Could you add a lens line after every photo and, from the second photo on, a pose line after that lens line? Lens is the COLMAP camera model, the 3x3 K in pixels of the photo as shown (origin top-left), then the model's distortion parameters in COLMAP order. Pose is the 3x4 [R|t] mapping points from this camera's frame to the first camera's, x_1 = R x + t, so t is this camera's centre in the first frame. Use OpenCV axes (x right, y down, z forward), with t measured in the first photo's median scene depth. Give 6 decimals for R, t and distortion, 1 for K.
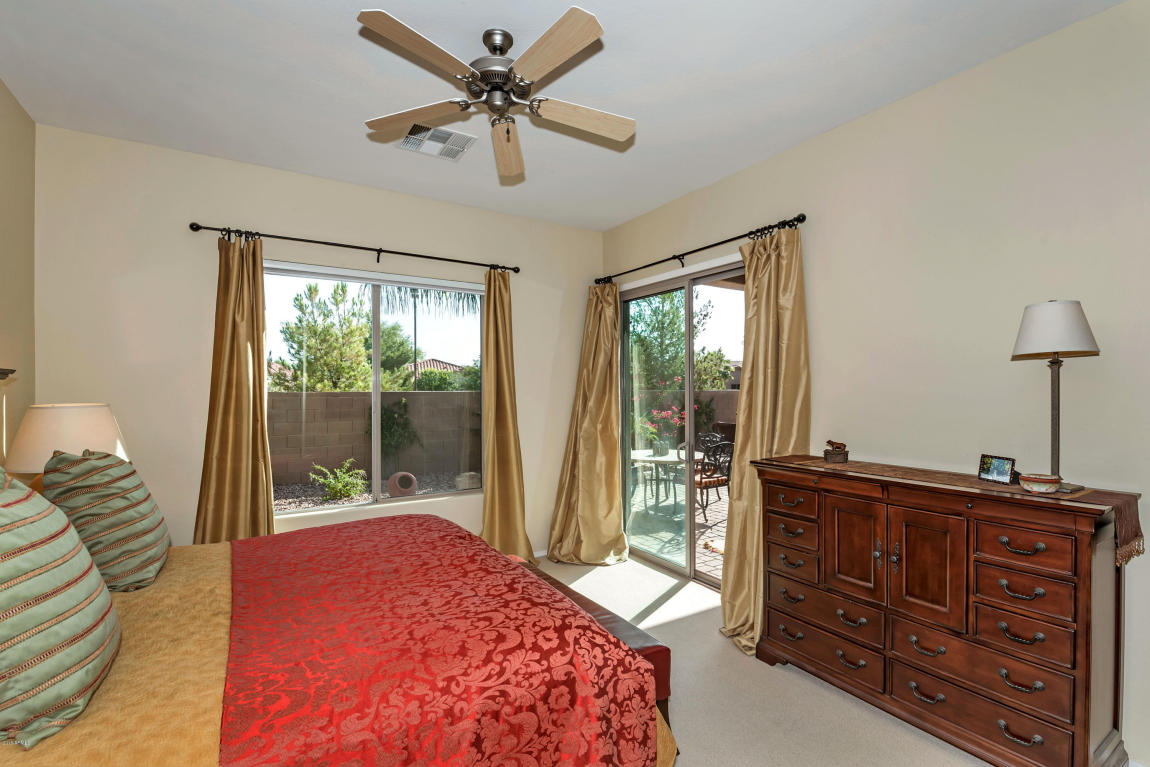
lens RADIAL K [[522.8, 0, 567.9], [0, 522.8, 390.3], [0, 0, 1]] dist [-0.012063, -0.003761]
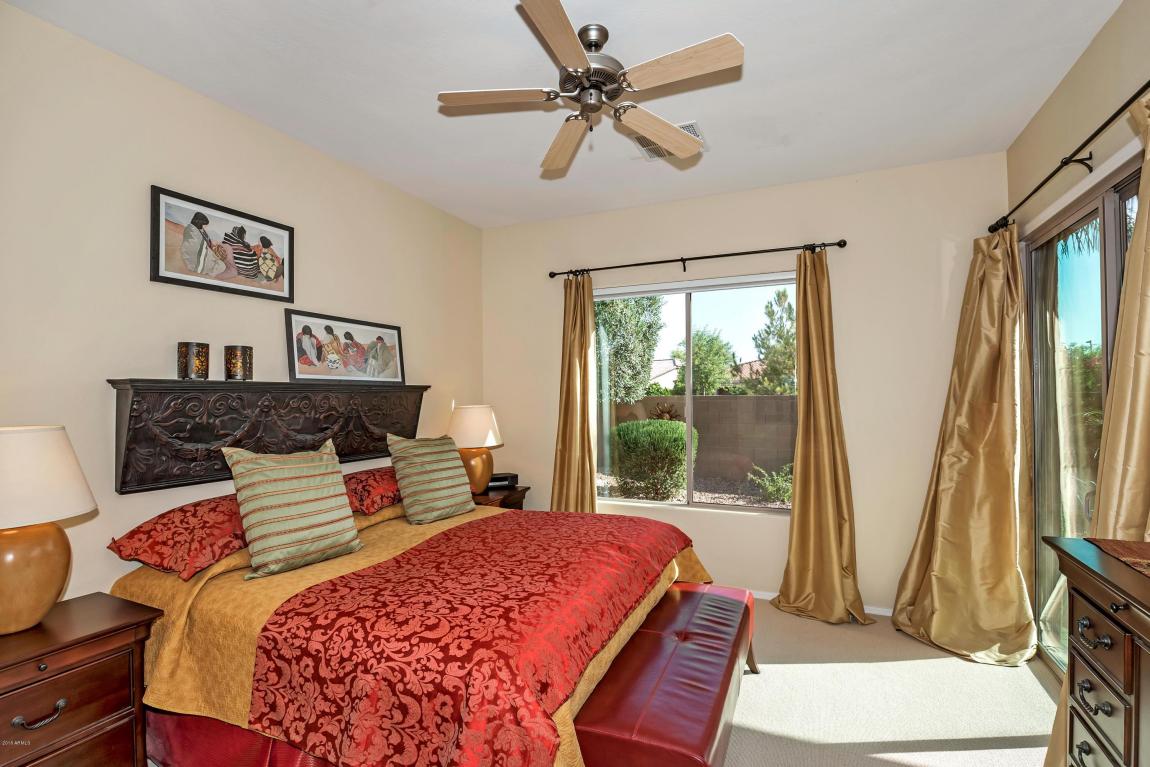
lens RADIAL K [[522.8, 0, 571.1], [0, 522.8, 387.3], [0, 0, 1]] dist [-0.012063, -0.003761]
pose [[0.564573, -0.015116, -0.825245, 0.882912], [0.007657, 0.999885, -0.013077, -0.011629], [0.825348, 0.001065, 0.564624, 0.577881]]
